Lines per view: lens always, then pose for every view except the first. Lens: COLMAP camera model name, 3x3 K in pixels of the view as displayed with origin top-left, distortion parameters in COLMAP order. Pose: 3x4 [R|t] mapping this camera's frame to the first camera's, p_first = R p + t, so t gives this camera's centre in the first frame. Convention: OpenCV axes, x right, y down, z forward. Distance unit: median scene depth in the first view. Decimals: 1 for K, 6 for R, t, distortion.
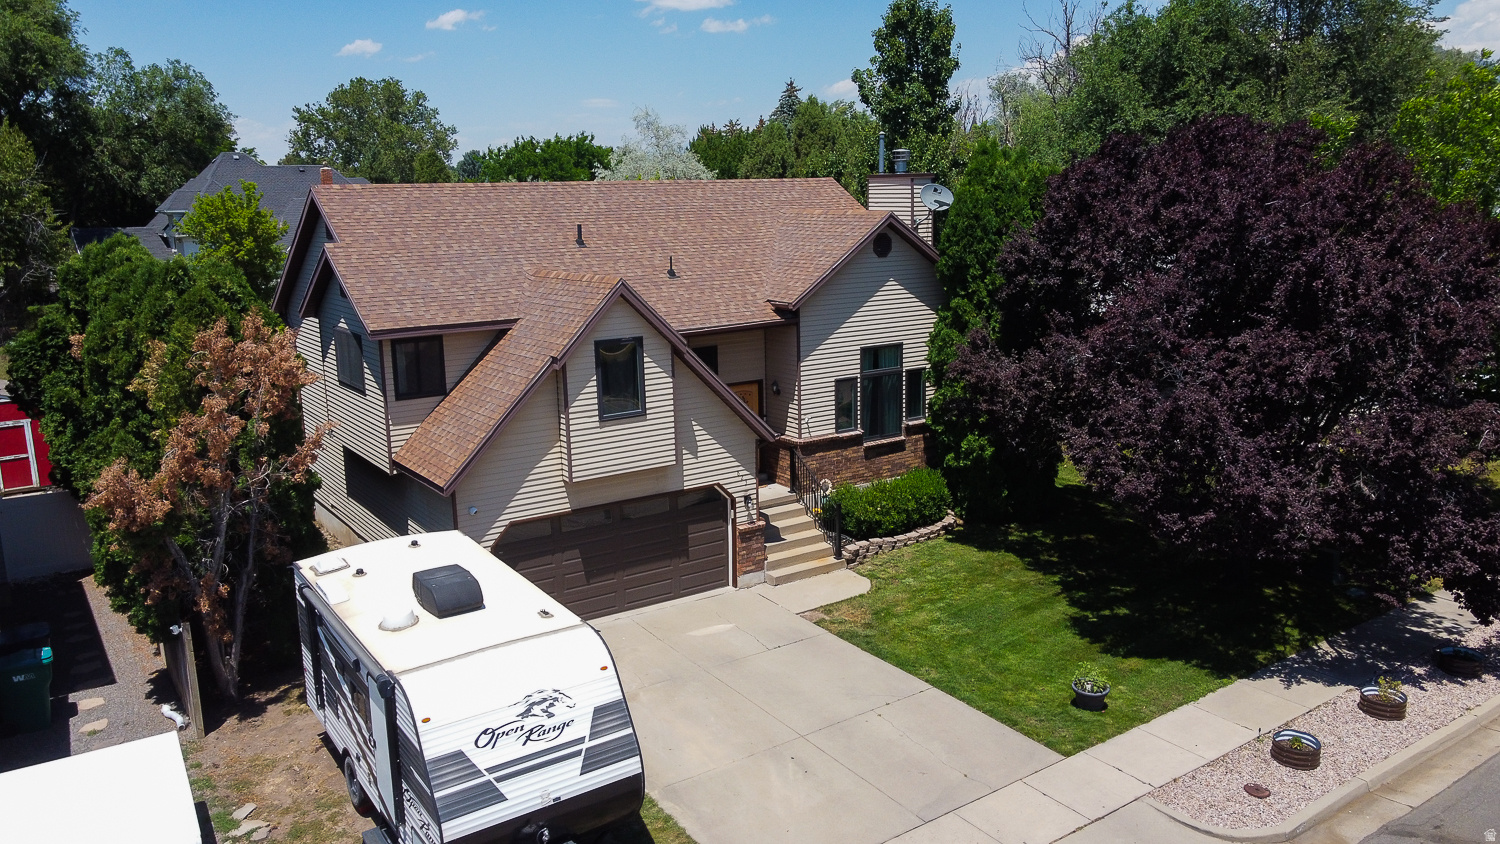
lens RADIAL K [[1140.4, 0, 750.0], [0, 1140.4, 422.0], [0, 0, 1]] dist [-0.003520, 0.031705]
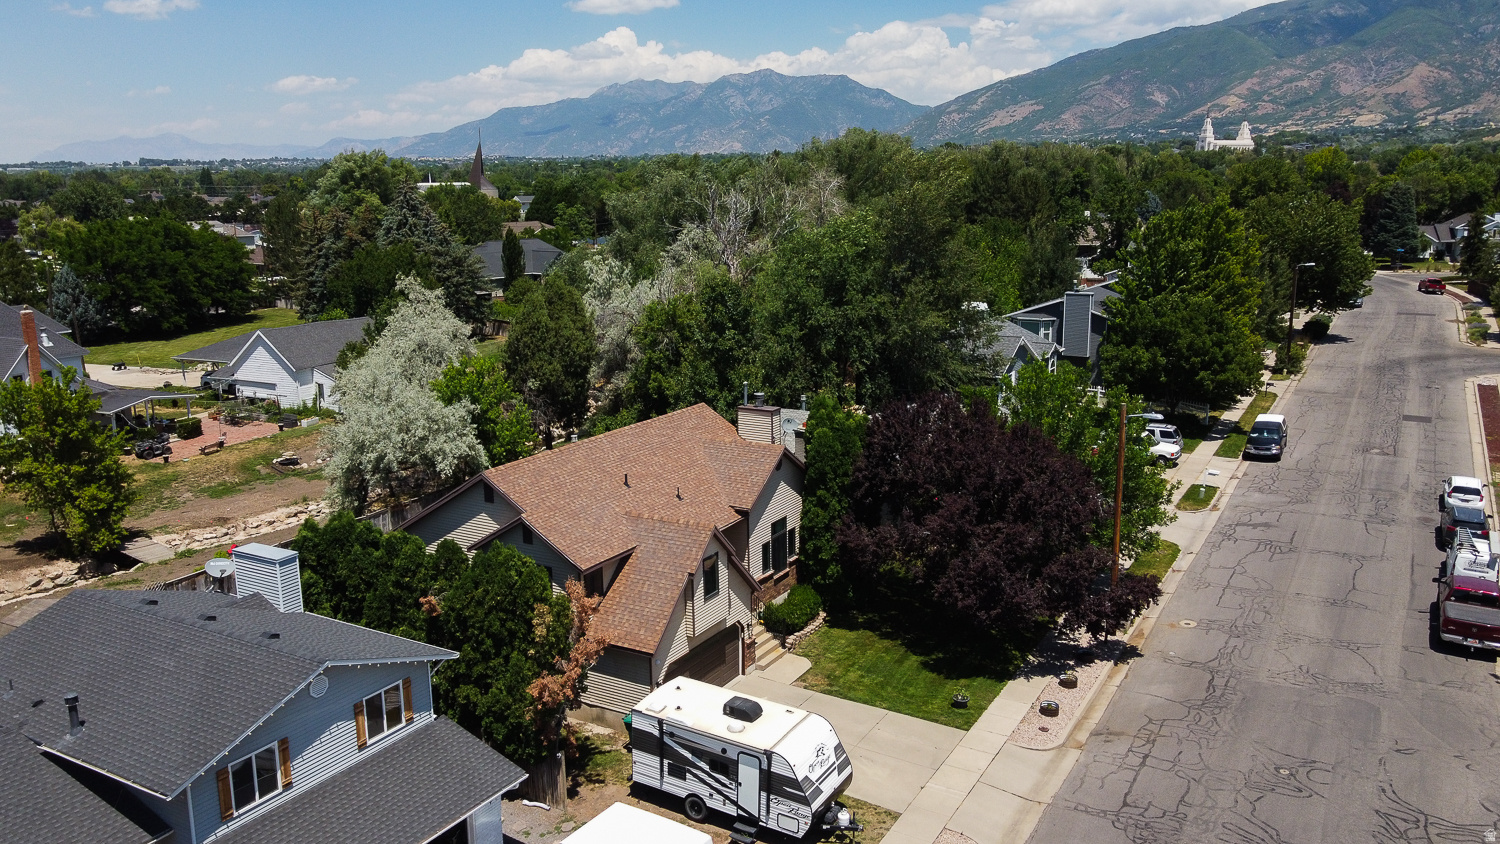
lens RADIAL K [[1140.4, 0, 750.0], [0, 1140.4, 422.0], [0, 0, 1]] dist [-0.003520, 0.031705]
pose [[0.904498, -0.080393, 0.418833, -0.783972], [0.082233, 0.996519, 0.013689, -0.297467], [-0.418476, 0.022061, 0.907960, -0.686934]]
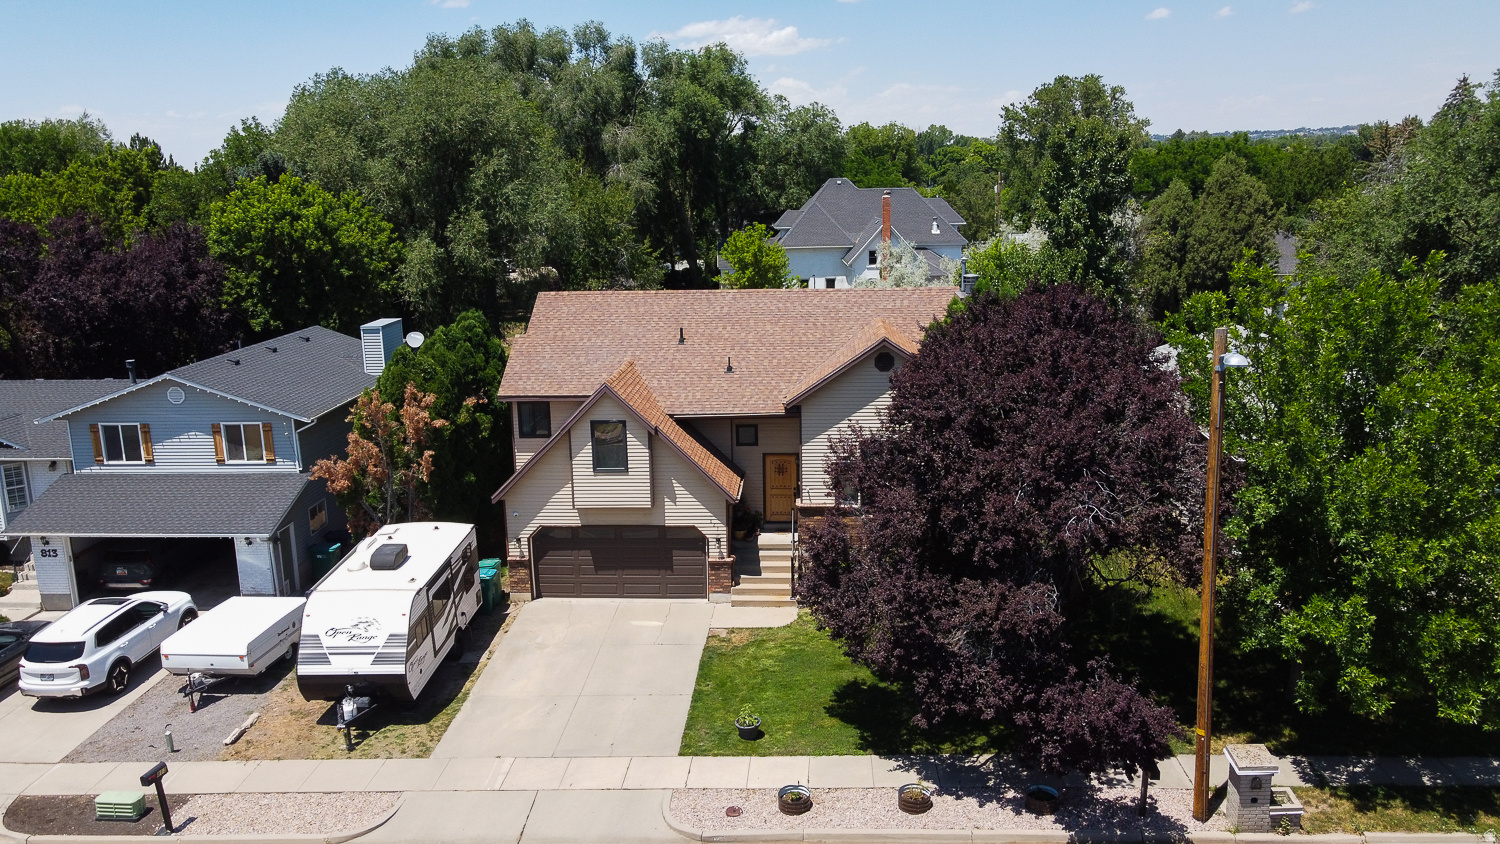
lens RADIAL K [[1140.4, 0, 750.0], [0, 1140.4, 422.0], [0, 0, 1]] dist [-0.003520, 0.031705]
pose [[0.789089, 0.135432, -0.599163, 0.911936], [-0.118241, 0.990640, 0.068198, -0.189796], [0.602791, 0.017031, 0.797717, -0.098189]]
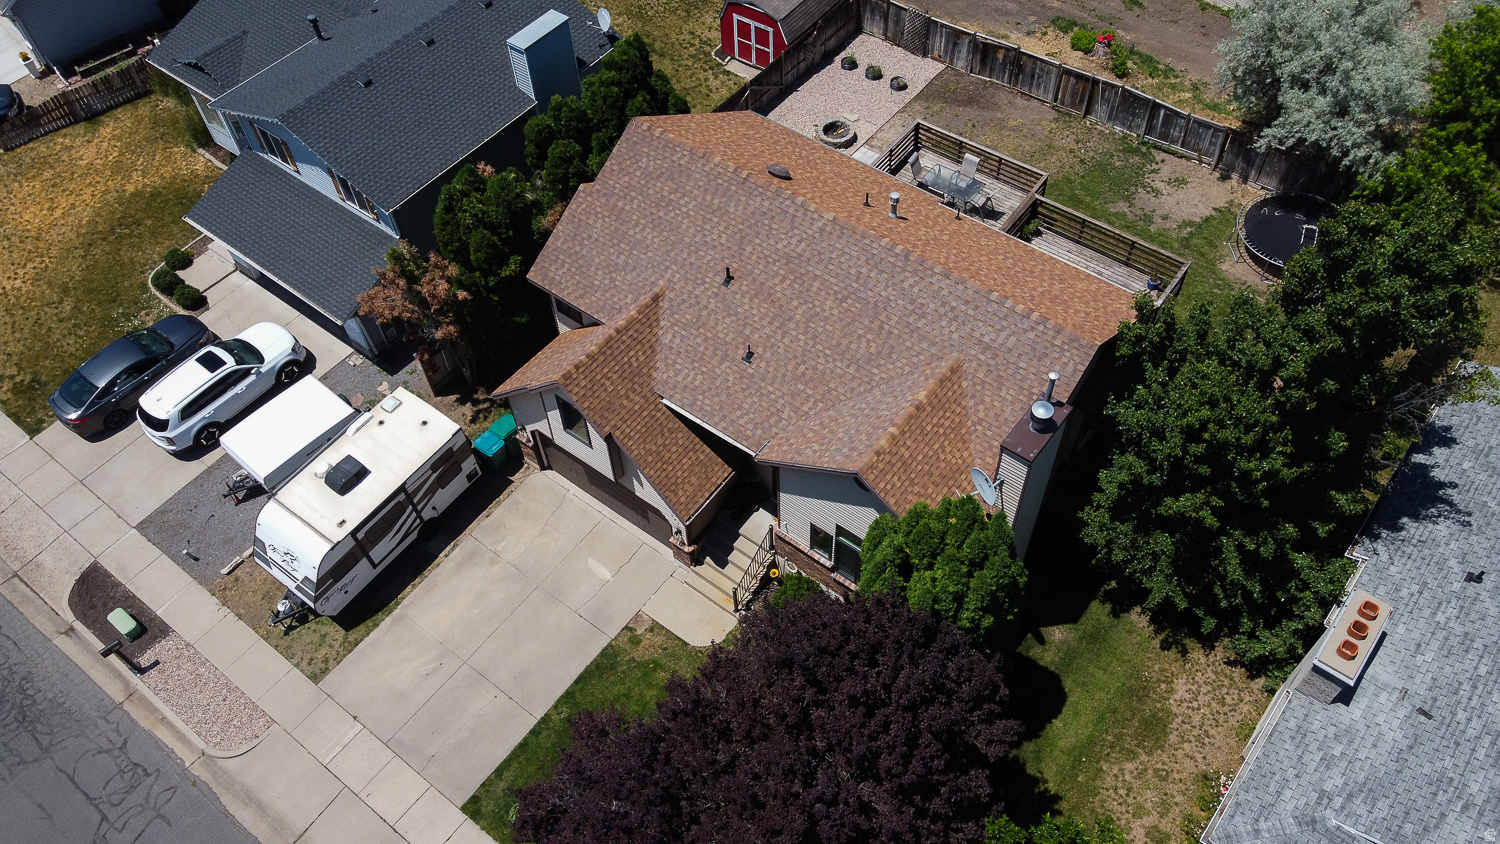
lens RADIAL K [[1140.4, 0, 750.0], [0, 1140.4, 422.0], [0, 0, 1]] dist [-0.003520, 0.031705]
pose [[0.308876, 0.761414, -0.569951, 0.720599], [-0.166944, 0.633353, 0.755642, -1.083909], [0.936336, -0.138249, 0.322741, 0.726416]]
